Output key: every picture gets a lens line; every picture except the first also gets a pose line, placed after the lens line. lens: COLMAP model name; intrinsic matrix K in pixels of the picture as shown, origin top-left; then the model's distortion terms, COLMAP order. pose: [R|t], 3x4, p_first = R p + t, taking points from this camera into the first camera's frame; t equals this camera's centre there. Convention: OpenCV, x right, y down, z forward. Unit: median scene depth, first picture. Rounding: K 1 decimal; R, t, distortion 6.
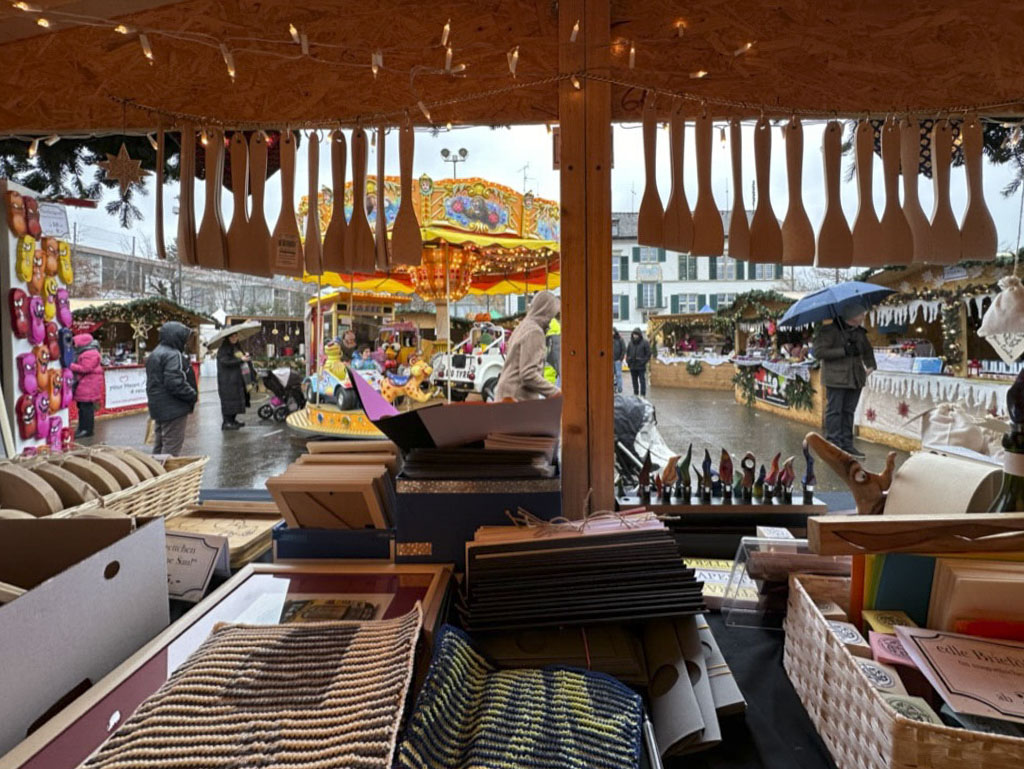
lens RADIAL K [[430.7, 0, 512.0], [0, 430.7, 384.5], [0, 0, 1]] dist [0.000159, 0.000322]
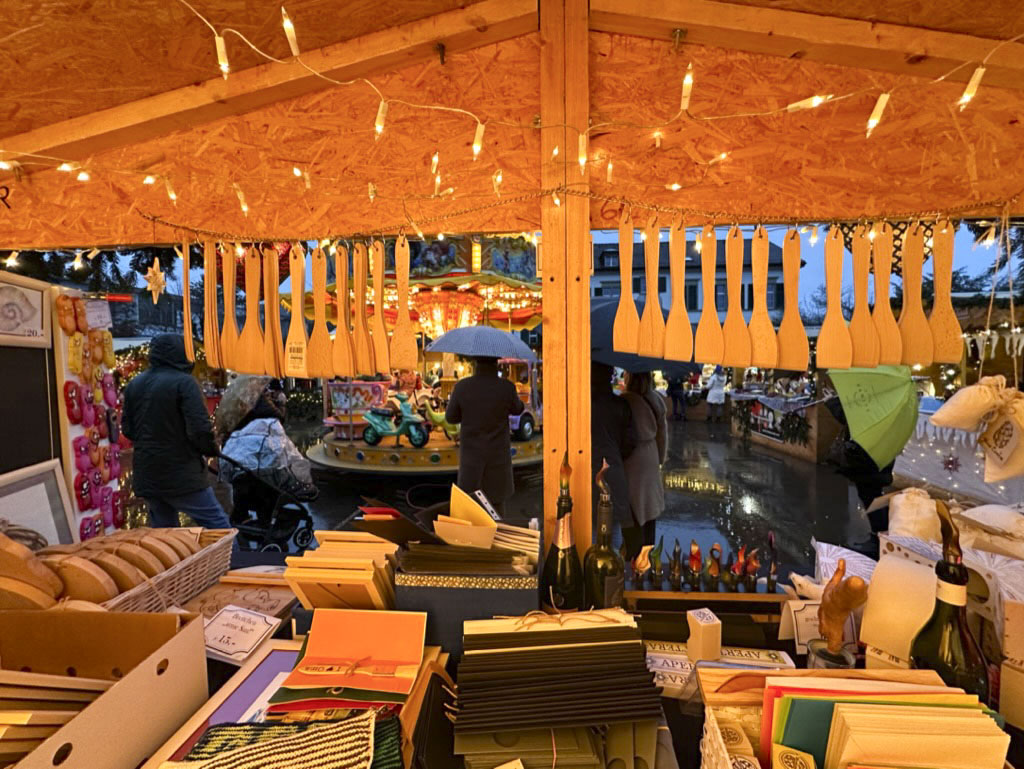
lens RADIAL K [[414.9, 0, 500.2], [0, 414.9, 408.3], [0, 0, 1]] dist [0.001689, 0.000312]
pose [[0.998708, -0.007899, -0.050193, 0.044447], [0.009805, 0.999235, 0.037852, -0.175758], [0.049856, -0.038295, 0.998022, -0.045442]]
